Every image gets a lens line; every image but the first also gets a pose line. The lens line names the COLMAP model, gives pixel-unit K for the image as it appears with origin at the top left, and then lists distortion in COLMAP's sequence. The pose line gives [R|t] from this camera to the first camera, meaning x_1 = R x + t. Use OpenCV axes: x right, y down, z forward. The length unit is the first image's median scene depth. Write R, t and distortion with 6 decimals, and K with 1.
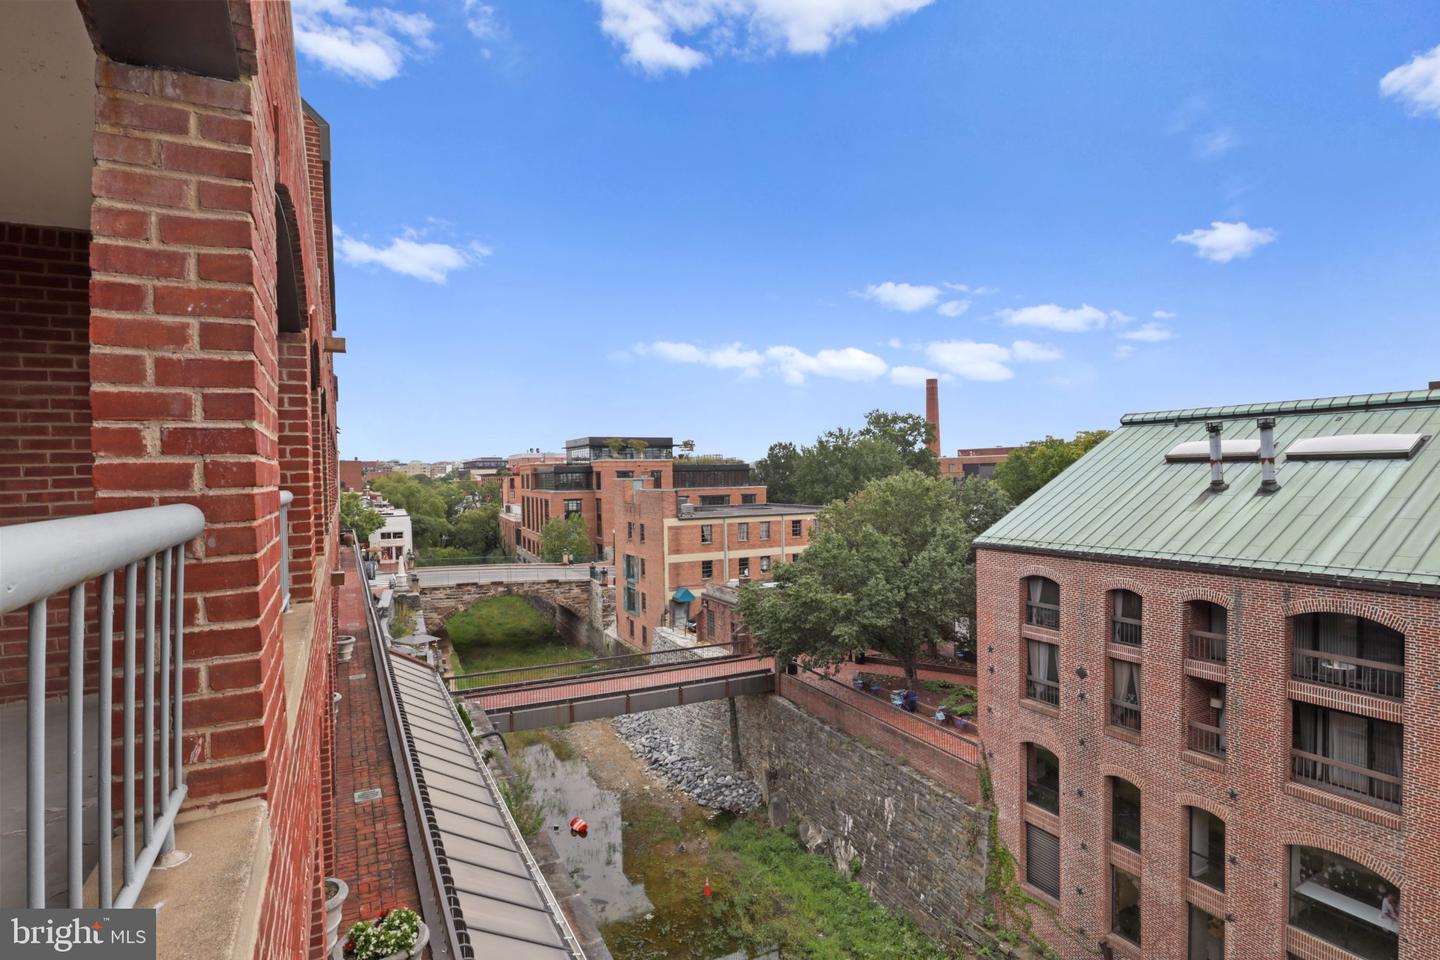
lens RADIAL K [[724.1, 0, 726.4], [0, 724.1, 478.1], [0, 0, 1]] dist [-0.041136, 0.001136]
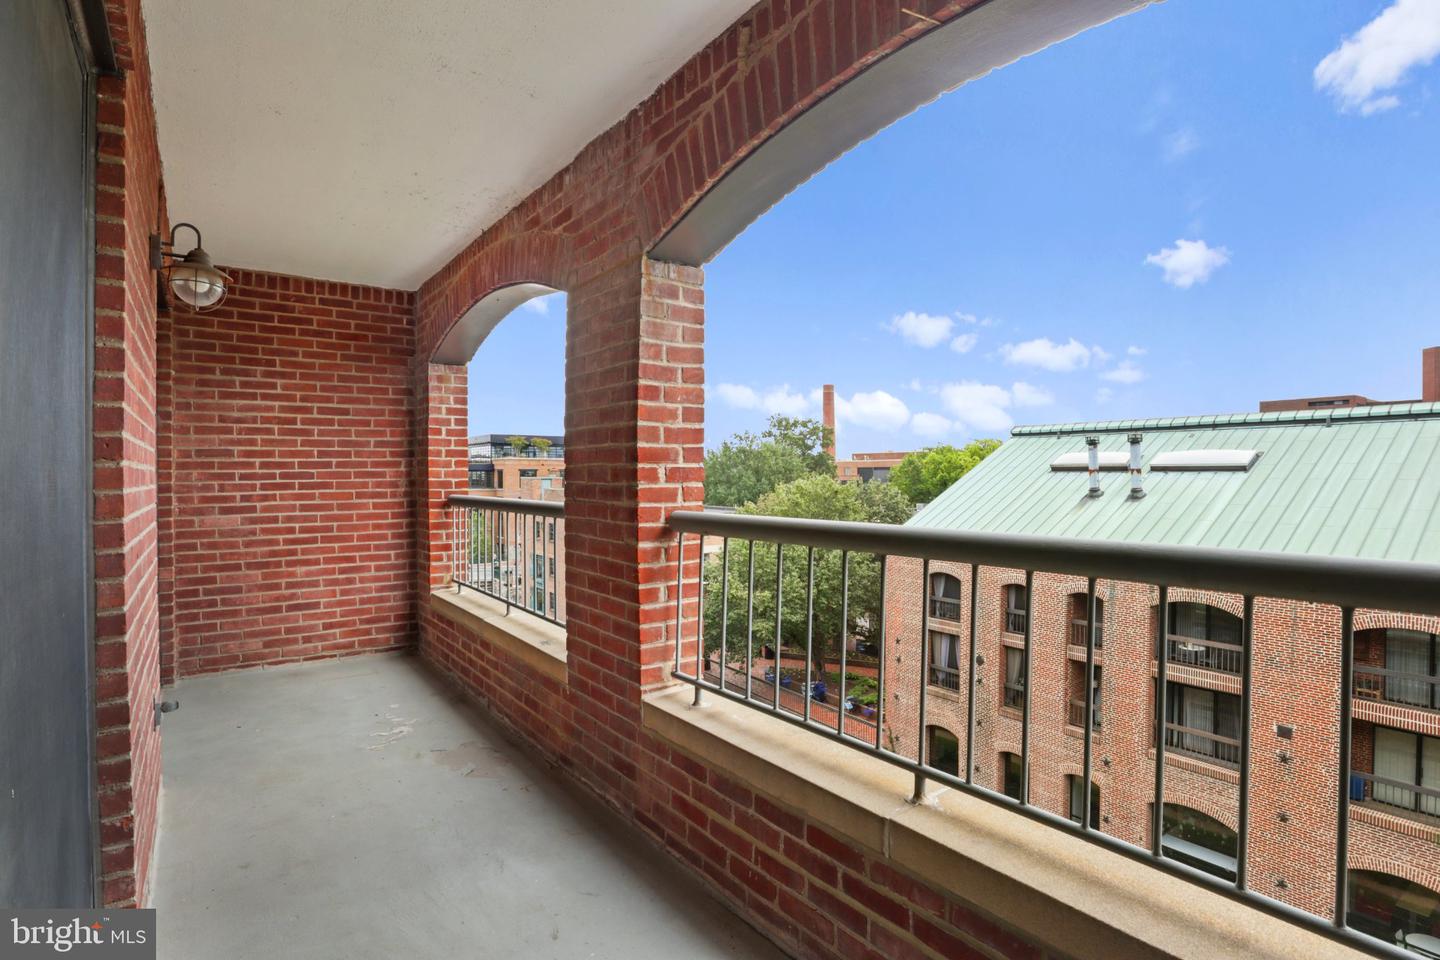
lens RADIAL K [[727.4, 0, 723.7], [0, 727.4, 471.1], [0, 0, 1]] dist [-0.055568, 0.000873]
pose [[0.989894, 0.015281, 0.140982, -0.059815], [-0.013911, 0.999846, -0.010697, -0.002893], [-0.141124, 0.008628, 0.989954, -0.053153]]
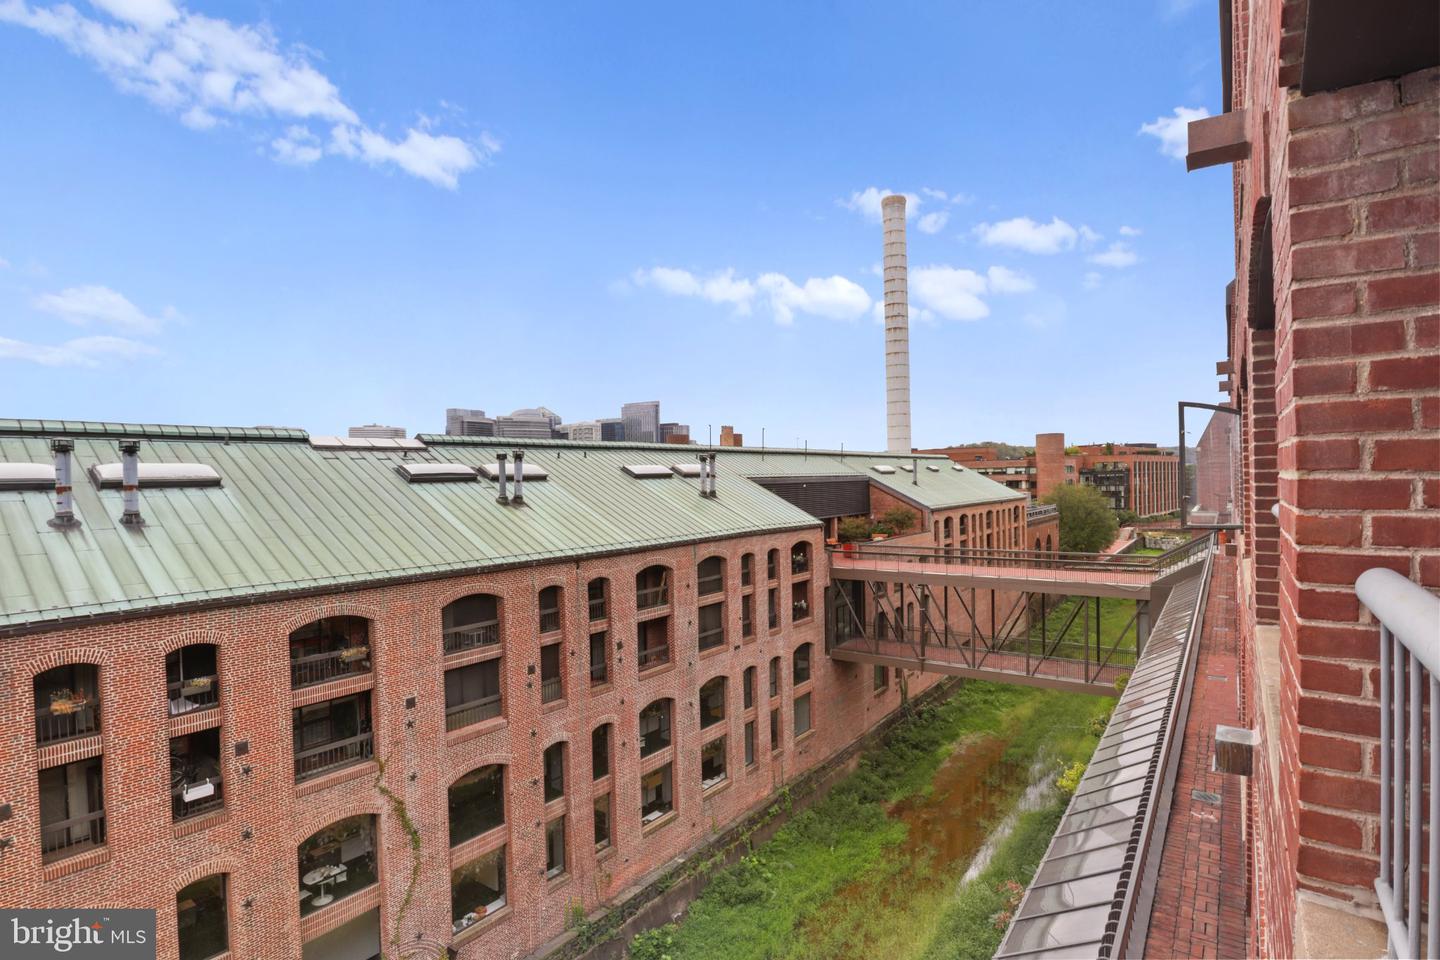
lens RADIAL K [[724.1, 0, 726.4], [0, 724.1, 478.1], [0, 0, 1]] dist [-0.041136, 0.001136]
pose [[-0.455618, 0.022022, 0.889903, -0.386851], [0.035172, 0.999359, -0.006723, -0.004153], [-0.889480, 0.028236, -0.456101, 0.741820]]
